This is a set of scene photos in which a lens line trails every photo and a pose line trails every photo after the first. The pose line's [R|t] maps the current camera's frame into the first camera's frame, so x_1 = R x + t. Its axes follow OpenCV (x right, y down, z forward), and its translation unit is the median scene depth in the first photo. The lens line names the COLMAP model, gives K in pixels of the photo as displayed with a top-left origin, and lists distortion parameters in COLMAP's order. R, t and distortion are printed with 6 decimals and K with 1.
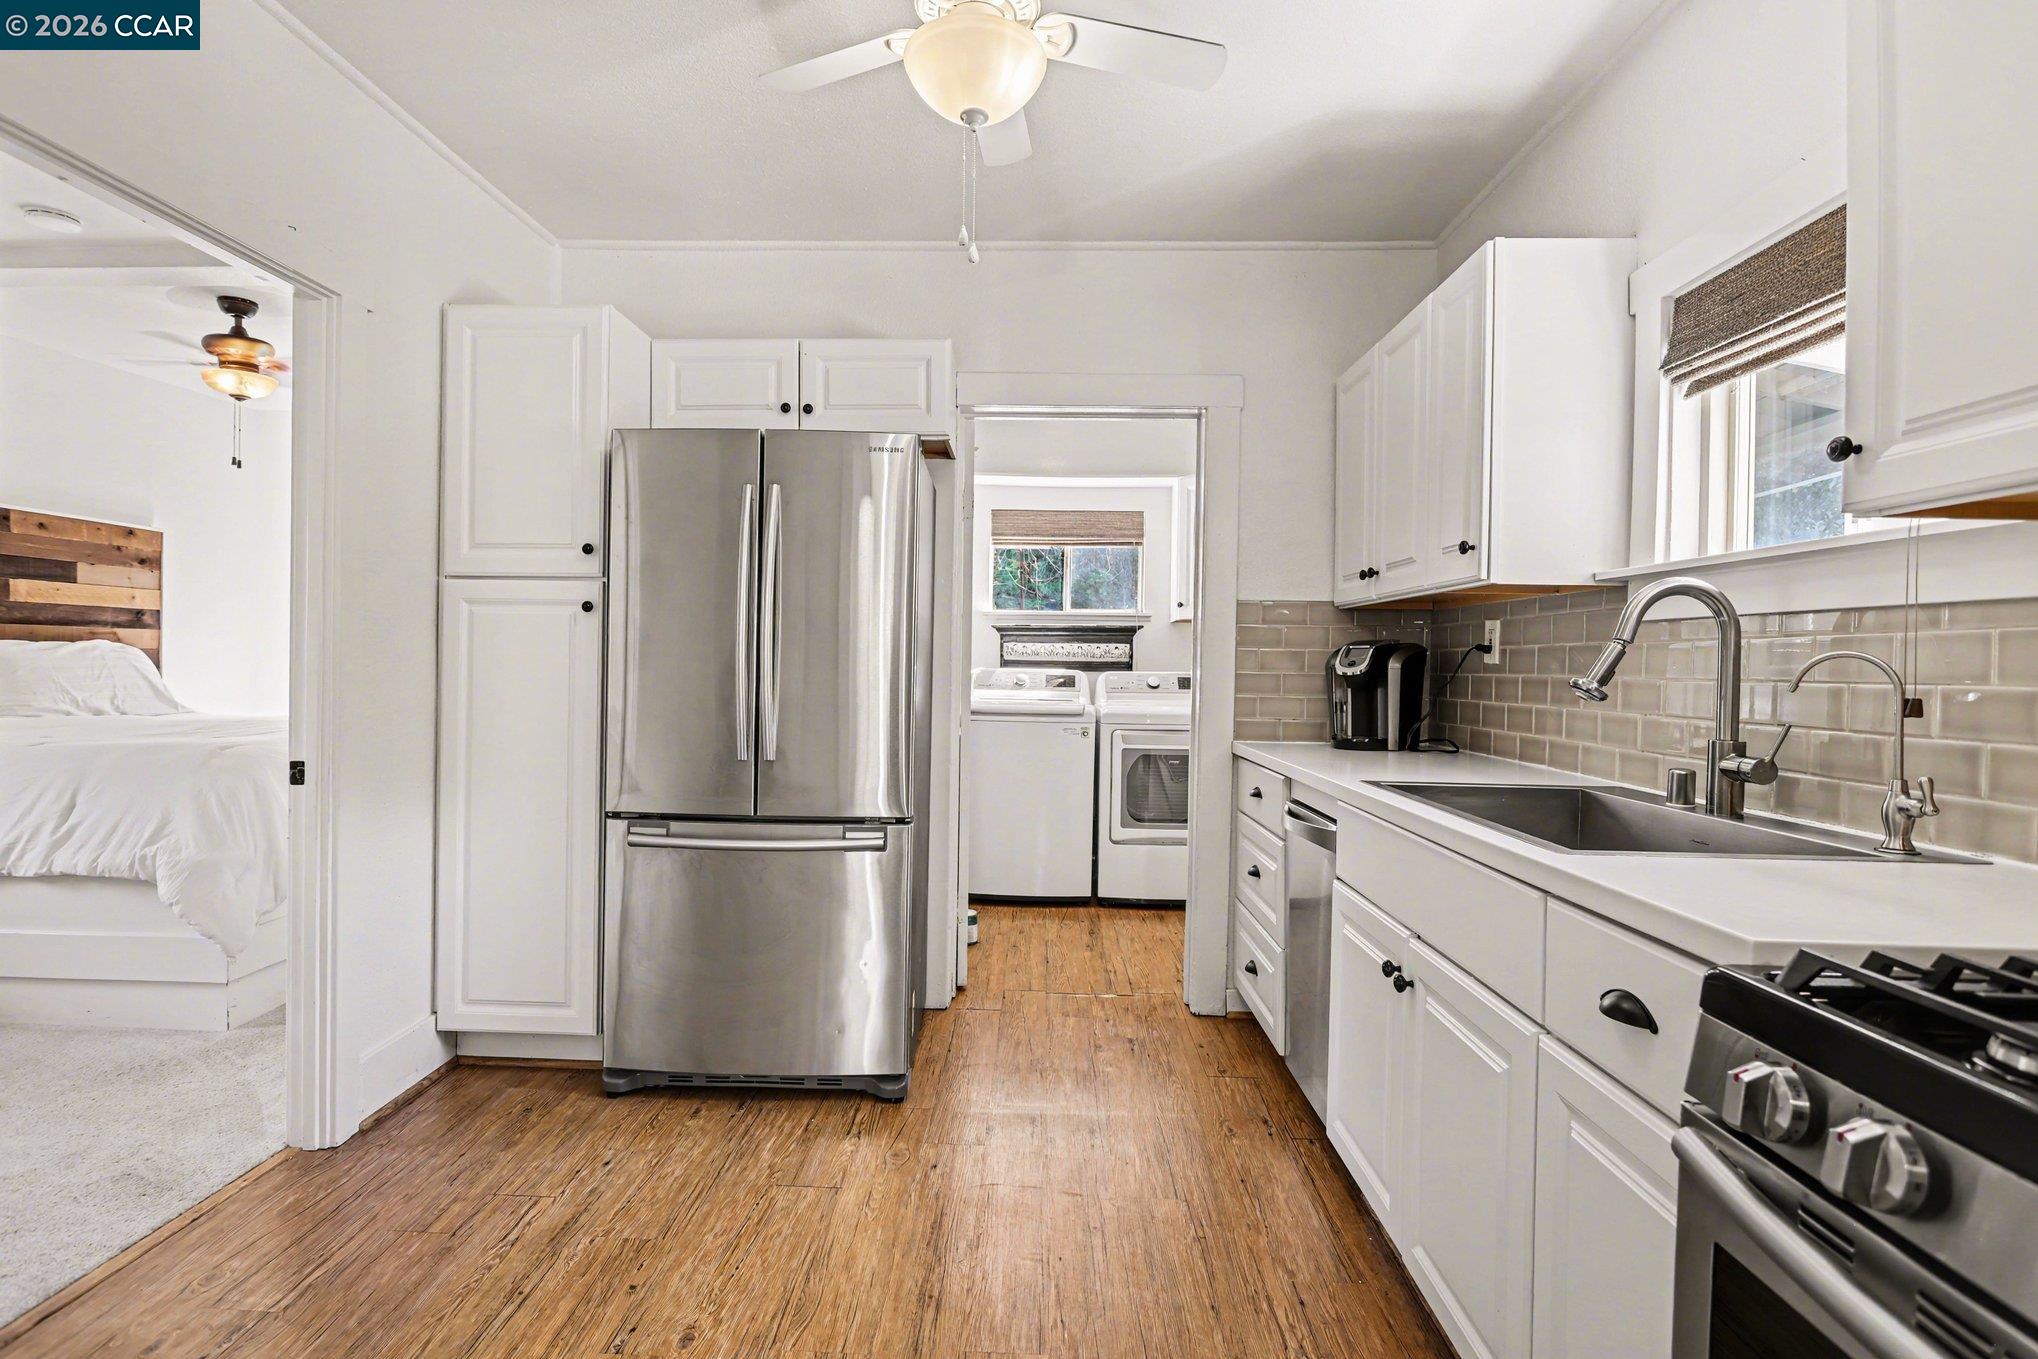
lens RADIAL K [[1010.9, 0, 999.9], [0, 1010.9, 669.1], [0, 0, 1]] dist [0.002505, 0.000661]
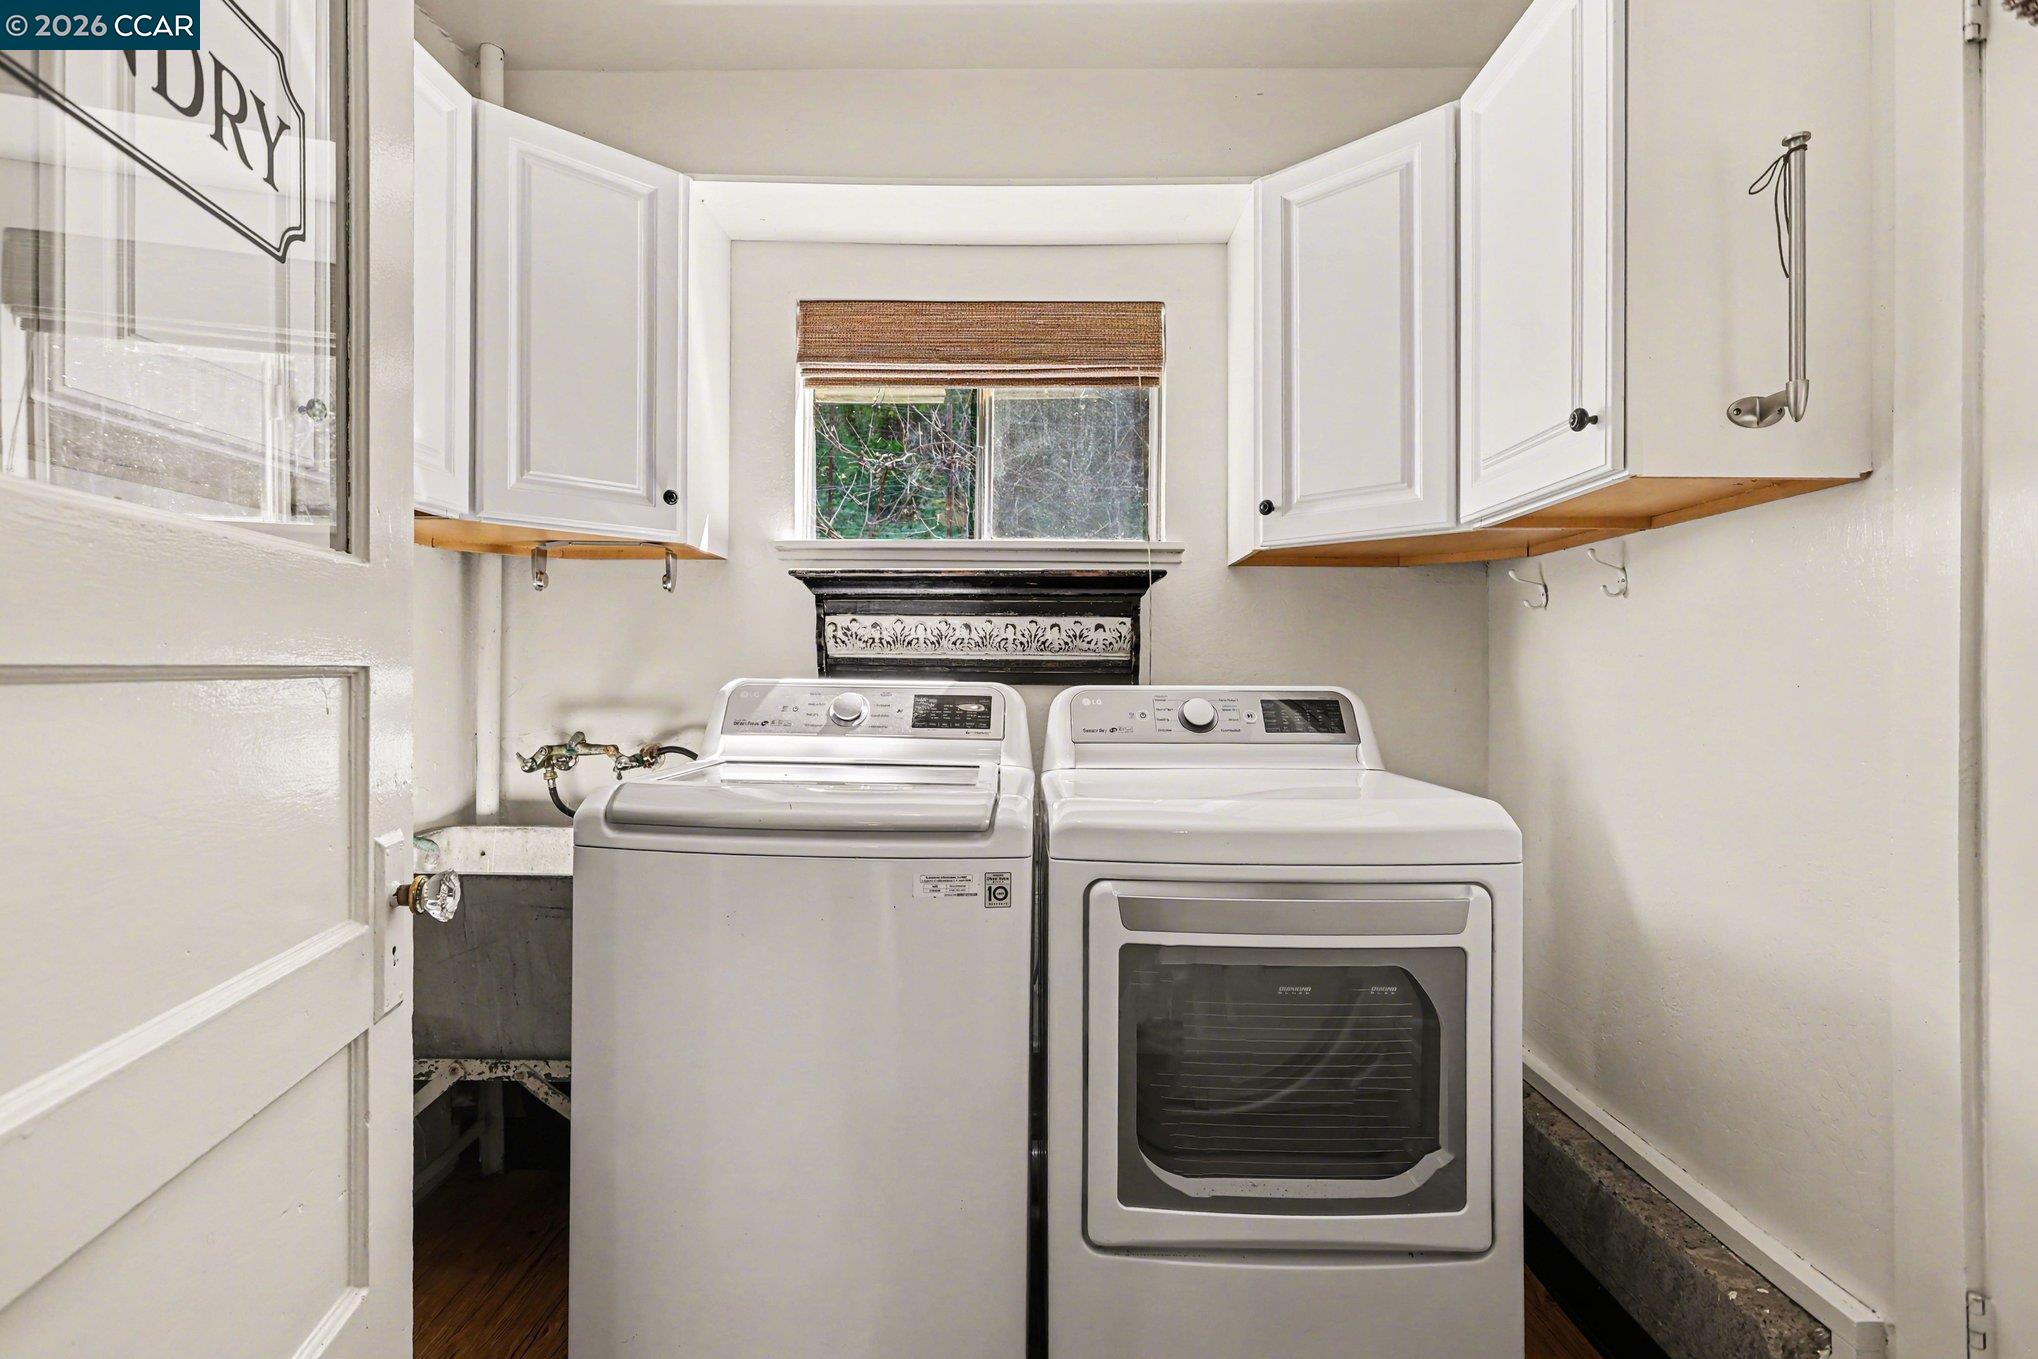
lens RADIAL K [[1010.9, 0, 999.9], [0, 1010.9, 669.1], [0, 0, 1]] dist [0.002505, 0.000661]
pose [[0.999824, -0.005784, 0.017854, 0.070988], [0.005895, 0.999964, -0.006157, -0.001559], [-0.017817, 0.006261, 0.999822, 0.618860]]
